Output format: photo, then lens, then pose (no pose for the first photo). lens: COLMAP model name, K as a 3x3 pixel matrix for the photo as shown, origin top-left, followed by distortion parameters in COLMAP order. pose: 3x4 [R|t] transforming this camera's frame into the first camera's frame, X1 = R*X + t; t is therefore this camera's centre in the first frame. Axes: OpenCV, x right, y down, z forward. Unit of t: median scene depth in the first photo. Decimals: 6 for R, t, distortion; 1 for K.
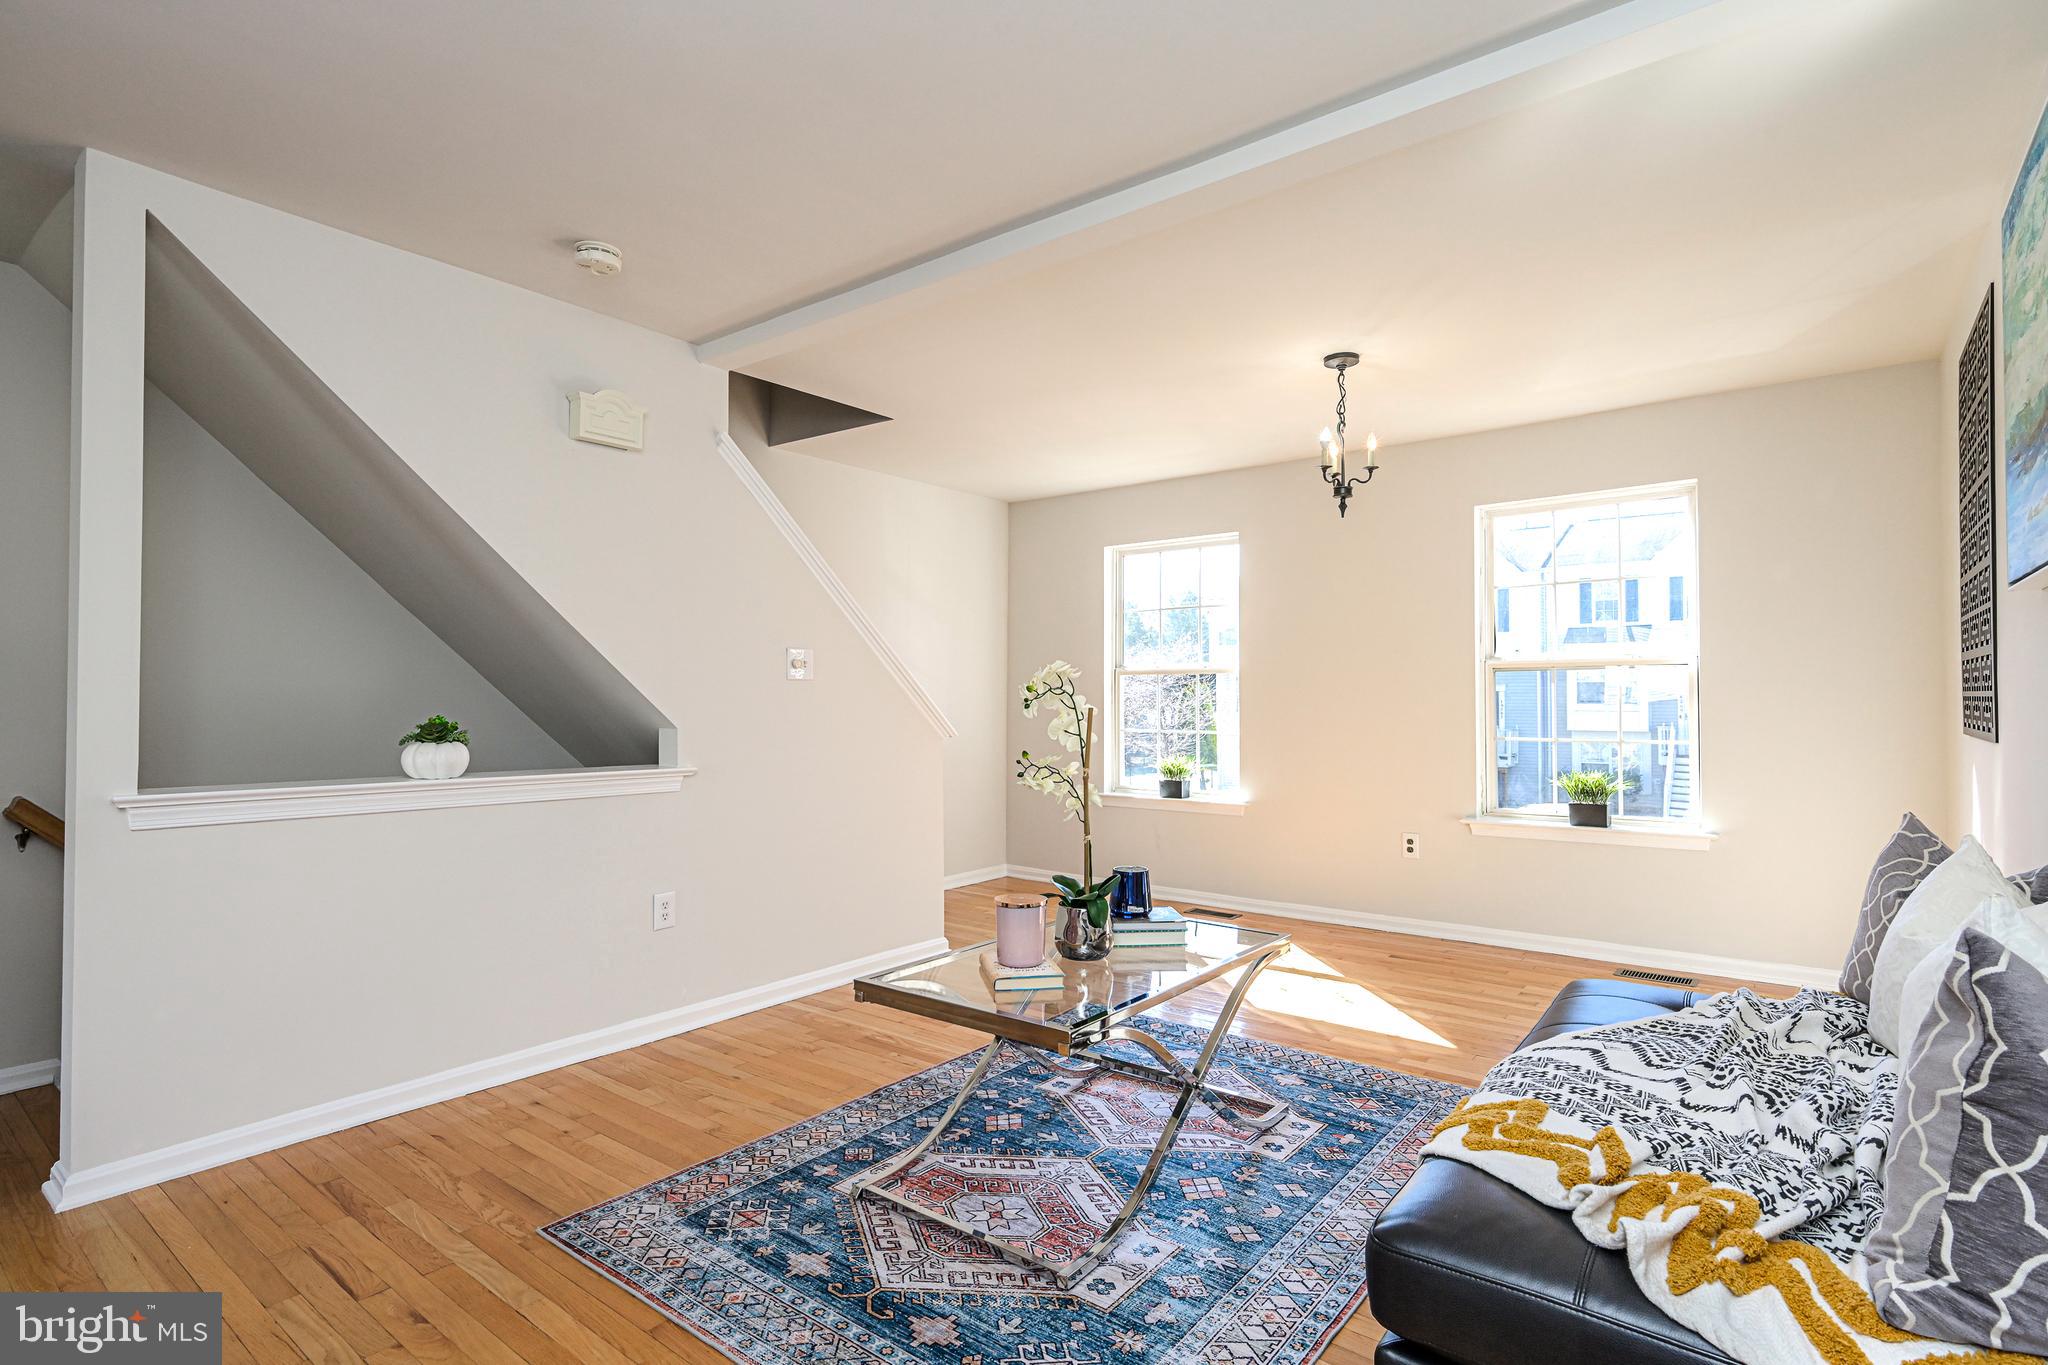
lens RADIAL K [[1012.0, 0, 1034.0], [0, 1012.0, 680.5], [0, 0, 1]] dist [-0.000701, 0.000134]
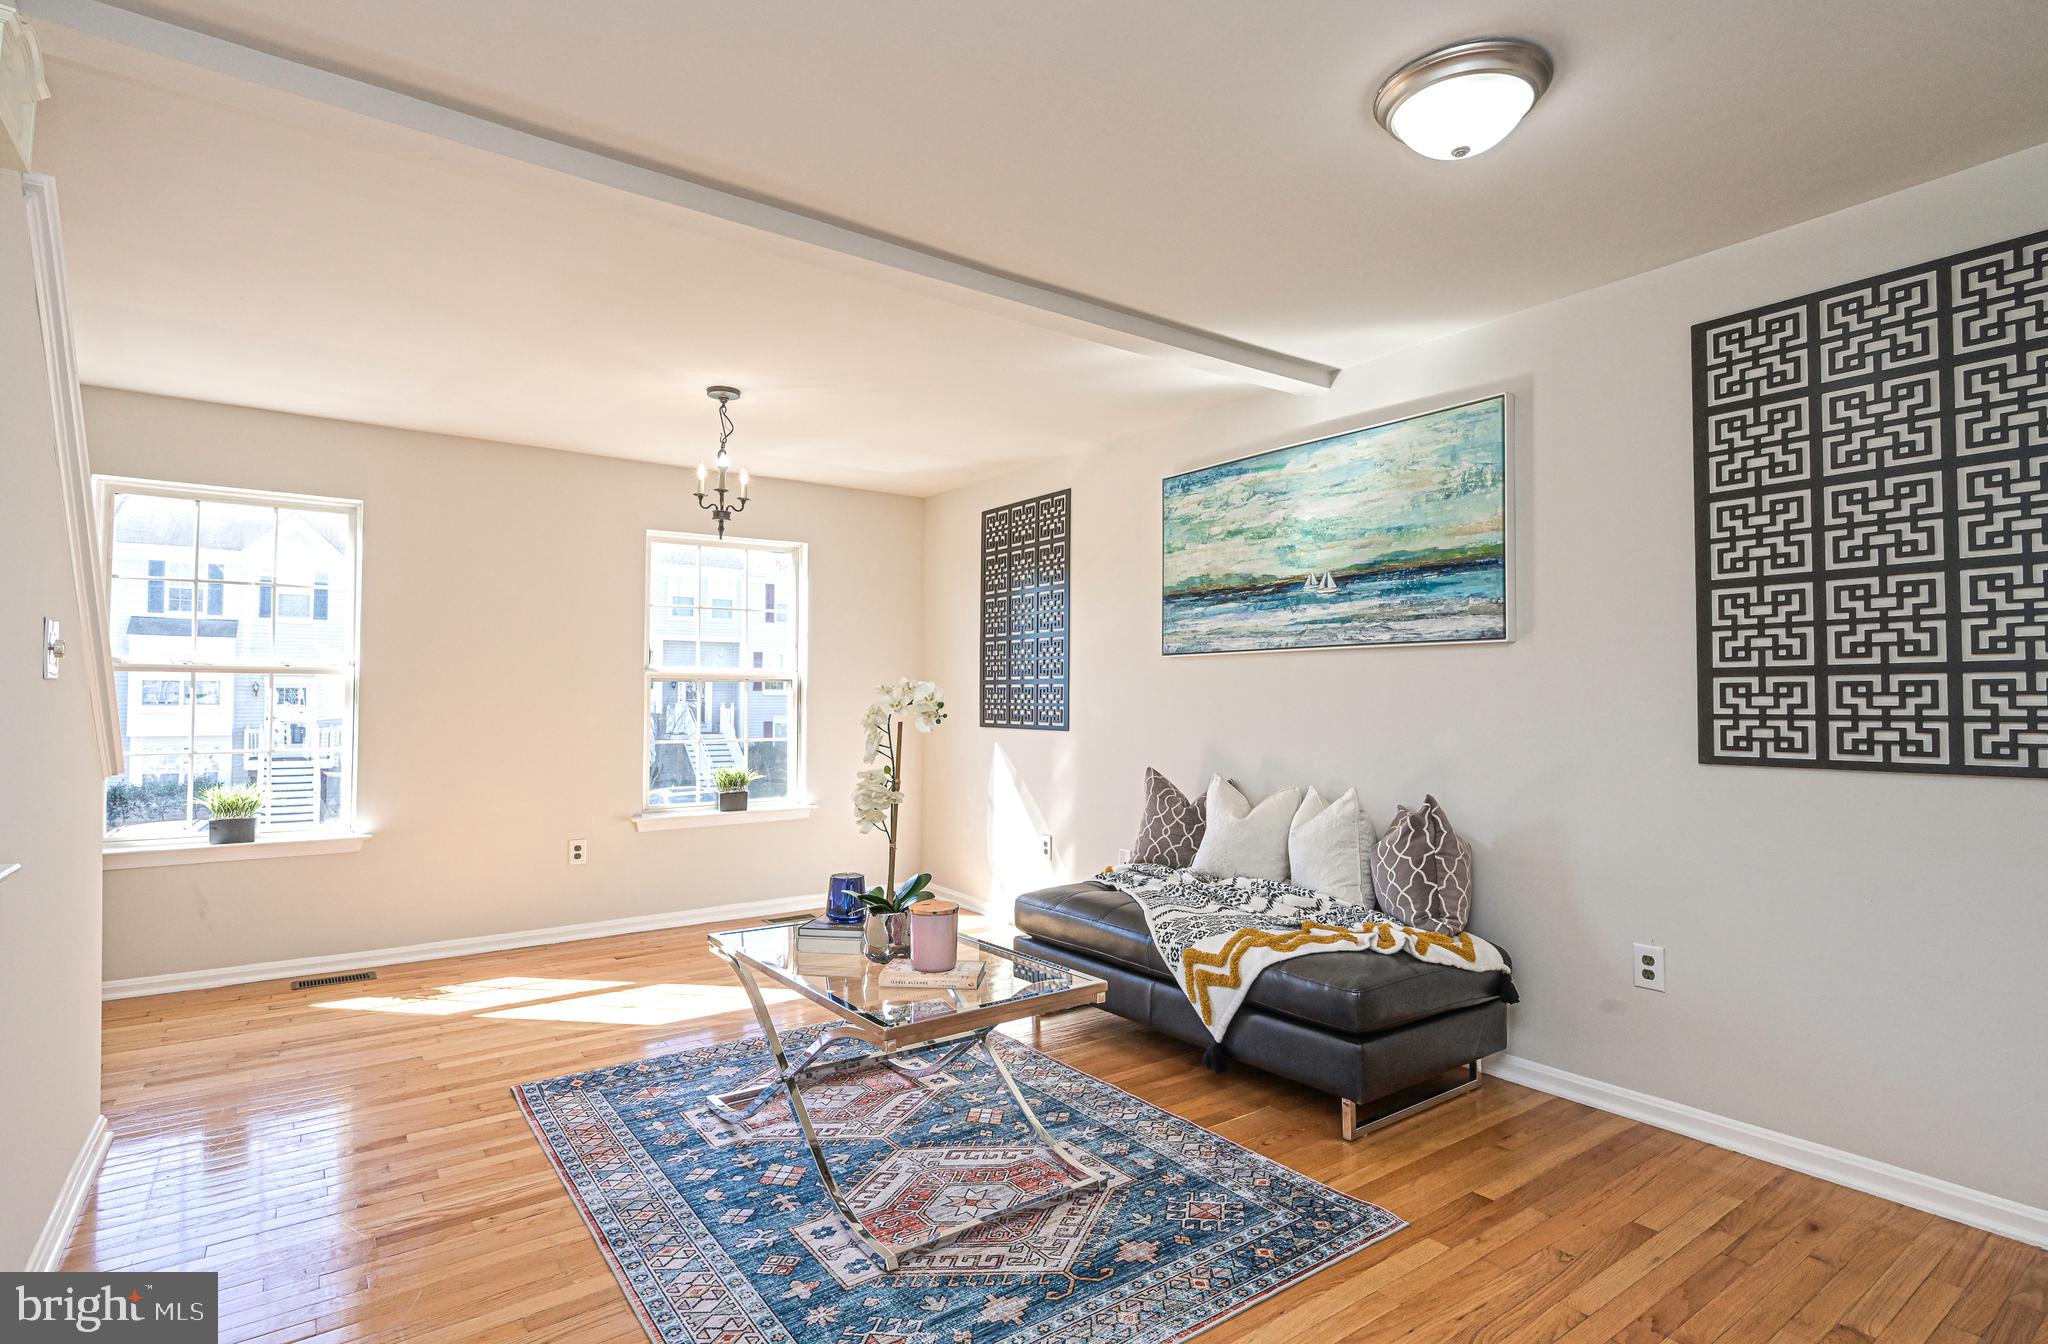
lens RADIAL K [[998.2, 0, 1030.2], [0, 998.2, 671.0], [0, 0, 1]] dist [0.001602, 0.000239]
pose [[0.275890, 0.029394, 0.960740, -0.884676], [-0.020169, 0.999489, -0.024787, -0.003198], [-0.960978, -0.012539, 0.276342, 0.558918]]
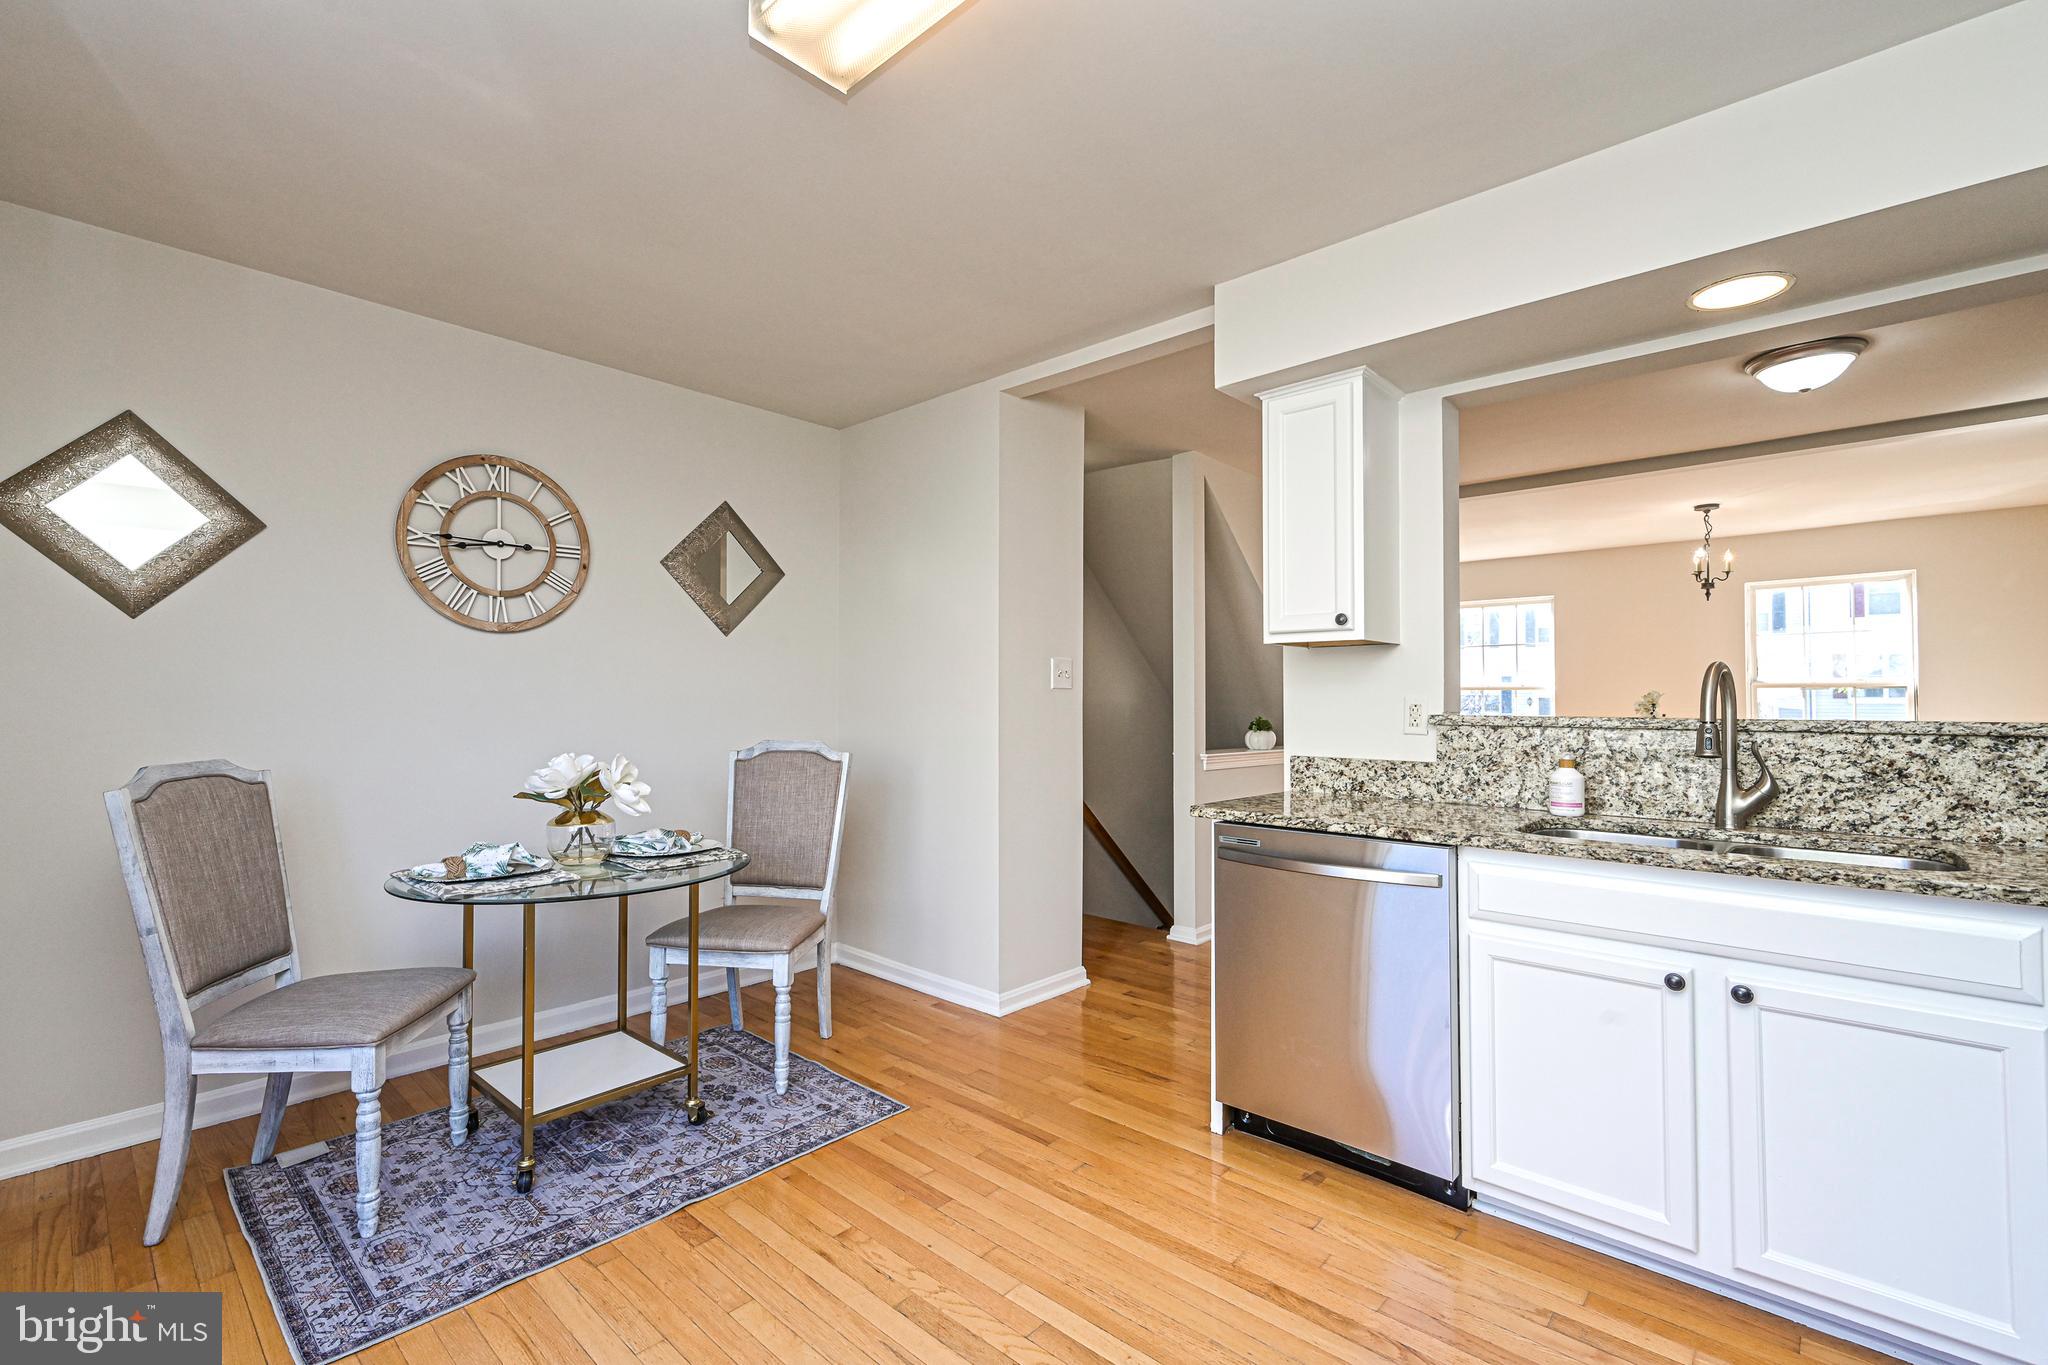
lens RADIAL K [[896.3, 0, 1013.0], [0, 896.3, 672.6], [0, 0, 1]] dist [-0.001579, -0.000349]
pose [[0.996300, -0.000019, -0.085941, -1.027154], [-0.001267, 0.999888, -0.014899, -0.026141], [0.085932, 0.014953, 0.996189, -0.831910]]
